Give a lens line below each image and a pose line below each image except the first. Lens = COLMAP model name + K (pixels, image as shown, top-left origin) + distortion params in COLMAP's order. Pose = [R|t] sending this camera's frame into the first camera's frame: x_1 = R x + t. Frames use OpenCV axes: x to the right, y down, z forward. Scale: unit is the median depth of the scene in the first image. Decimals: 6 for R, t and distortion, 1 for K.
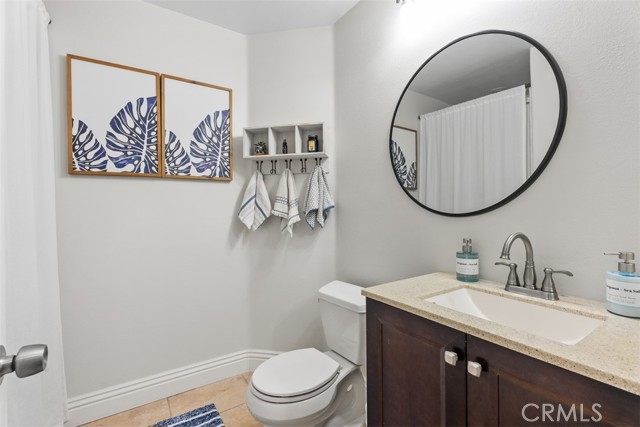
lens RADIAL K [[285.7, 0, 320.0], [0, 285.7, 210.1], [0, 0, 1]] dist [0.003641, -0.001872]
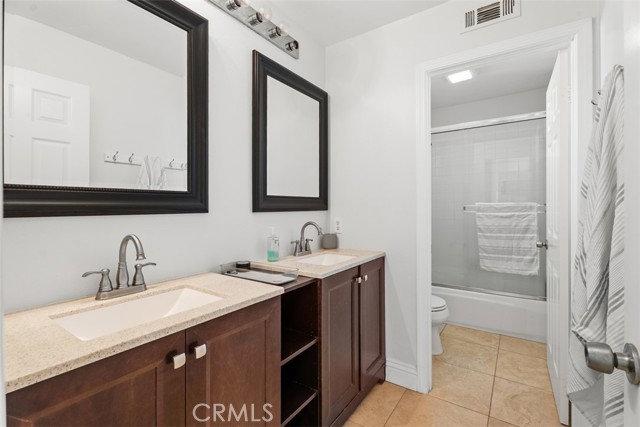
lens RADIAL K [[285.7, 0, 320.7], [0, 285.7, 212.1], [0, 0, 1]] dist [0.003641, -0.001872]
pose [[-0.375746, 0.003548, 0.926716, -0.536234], [0.010309, 0.999947, 0.000351, 0.001649], [-0.926665, 0.009685, -0.375762, 0.748201]]
